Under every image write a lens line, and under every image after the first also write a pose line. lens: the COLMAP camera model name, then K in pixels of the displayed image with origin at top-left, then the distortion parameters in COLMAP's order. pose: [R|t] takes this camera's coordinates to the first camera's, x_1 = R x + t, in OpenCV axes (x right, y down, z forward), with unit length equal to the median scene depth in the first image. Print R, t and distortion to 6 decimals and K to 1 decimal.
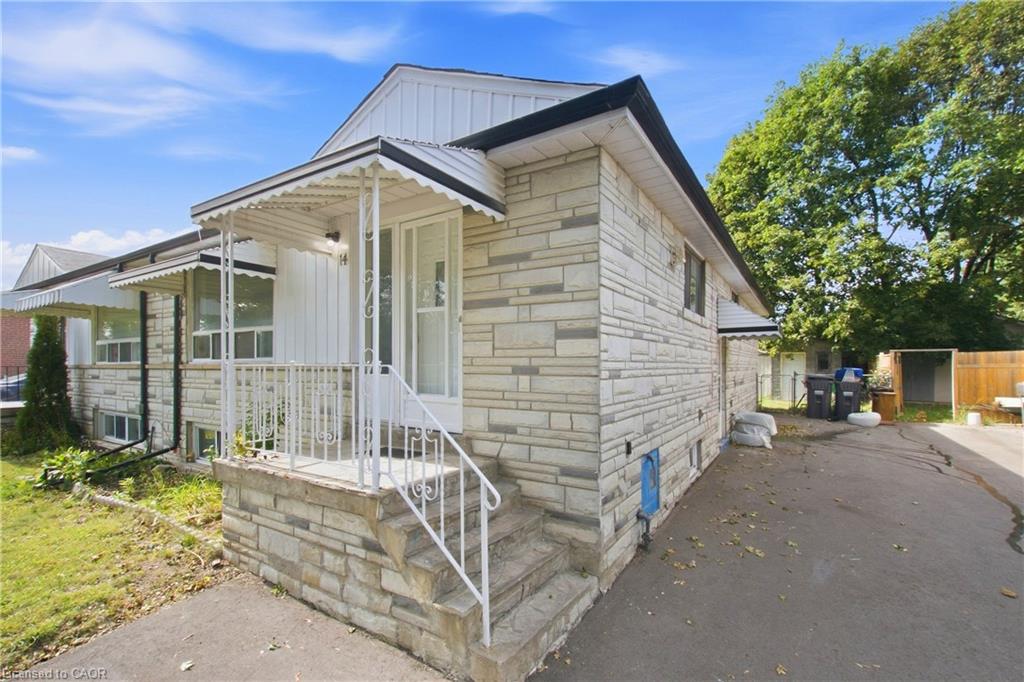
lens RADIAL K [[463.0, 0, 514.5], [0, 463.0, 368.5], [0, 0, 1]] dist [0.008414, -0.000177]
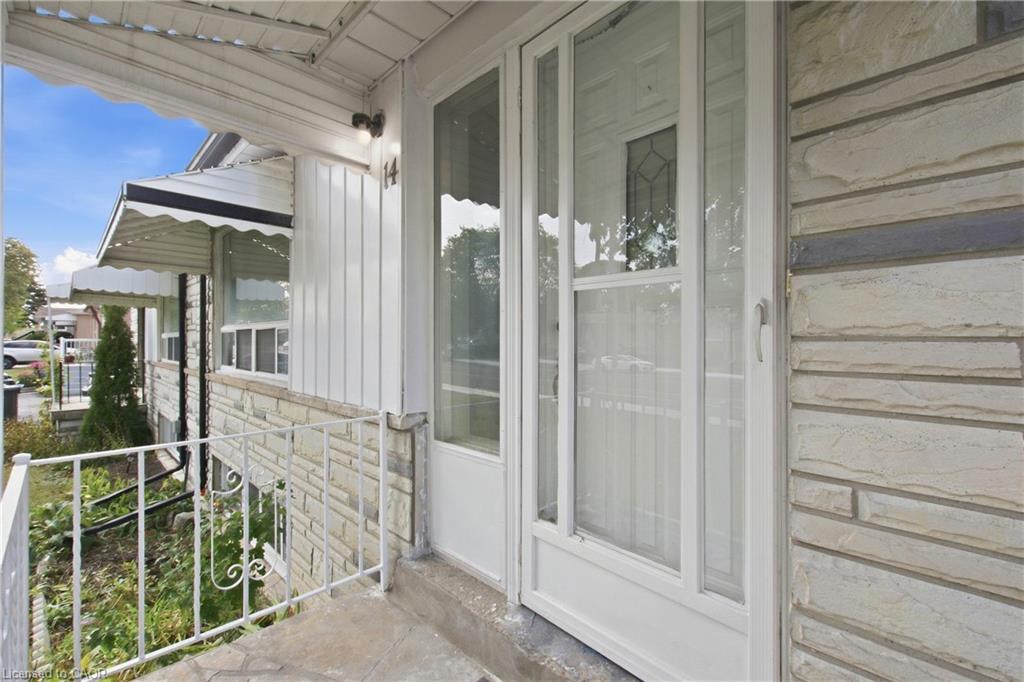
lens RADIAL K [[451.0, 0, 512.0], [0, 451.0, 341.0], [0, 0, 1]] dist [0.000863, 0.000023]
pose [[0.976264, -0.002506, -0.216571, -0.111653], [0.001320, 0.999983, -0.005619, -0.050334], [0.216582, 0.005200, 0.976251, 0.411100]]
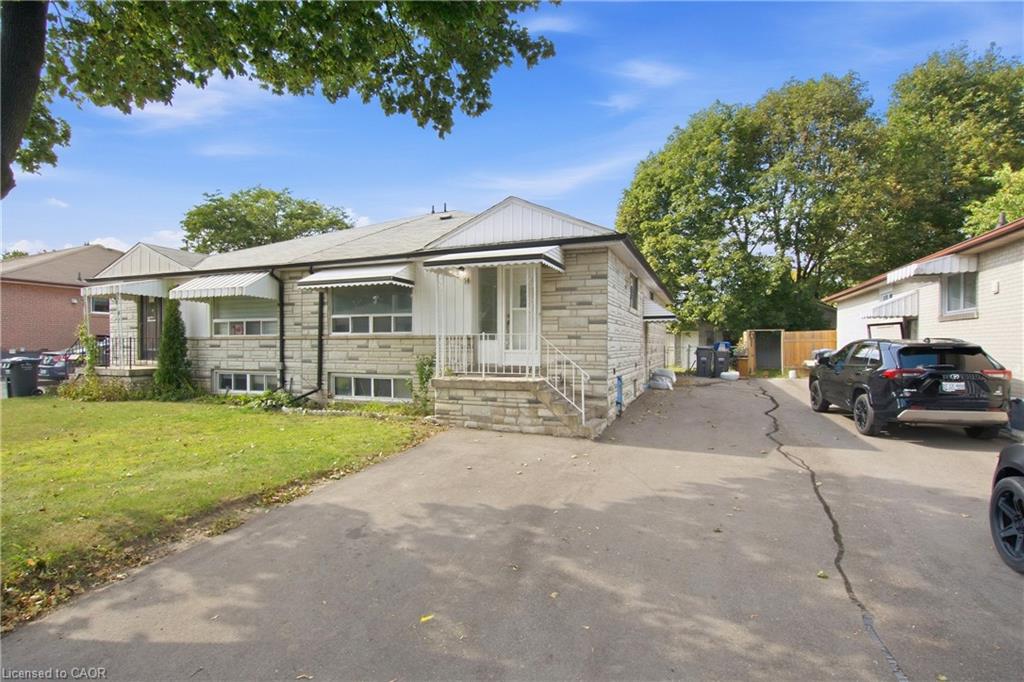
lens RADIAL K [[489.5, 0, 512.0], [0, 489.5, 341.0], [0, 0, 1]] dist [-0.001105, -0.000007]
pose [[0.983405, 0.002331, 0.181409, -0.372567], [0.000169, 0.999905, -0.013763, 0.029321], [-0.181424, 0.013565, 0.983311, -0.698368]]
